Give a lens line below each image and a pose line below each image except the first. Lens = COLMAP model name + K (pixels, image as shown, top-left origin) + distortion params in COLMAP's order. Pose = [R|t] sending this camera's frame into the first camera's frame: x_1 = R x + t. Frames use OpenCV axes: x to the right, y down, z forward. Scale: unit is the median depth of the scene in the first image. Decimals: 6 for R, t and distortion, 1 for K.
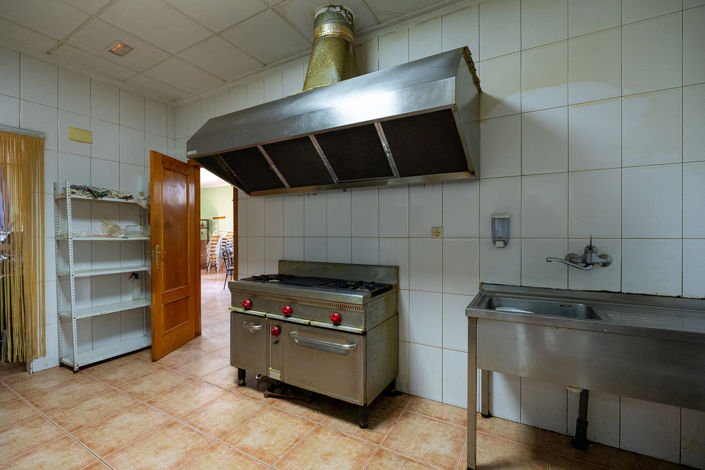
lens RADIAL K [[314.3, 0, 352.8], [0, 314.3, 235.4], [0, 0, 1]] dist [0.002863, 0.000426]
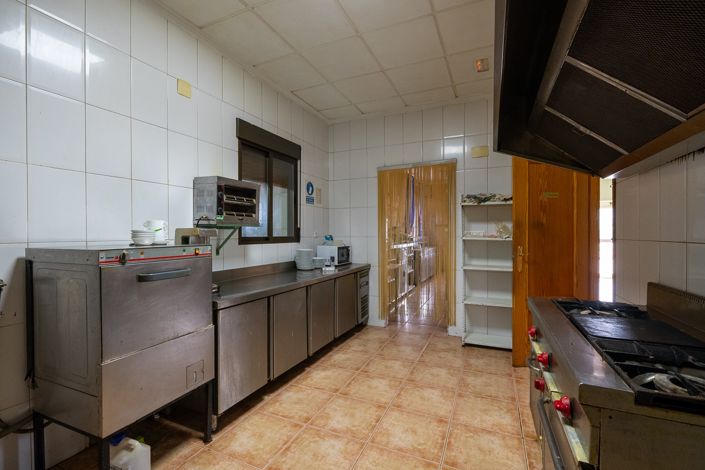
lens RADIAL K [[314.3, 0, 354.7], [0, 314.3, 236.2], [0, 0, 1]] dist [0.002863, 0.000426]
pose [[0.111592, 0.012111, -0.993680, 0.294294], [-0.005601, 0.999918, 0.011558, -0.009295], [0.993738, 0.004276, 0.111651, 0.435417]]
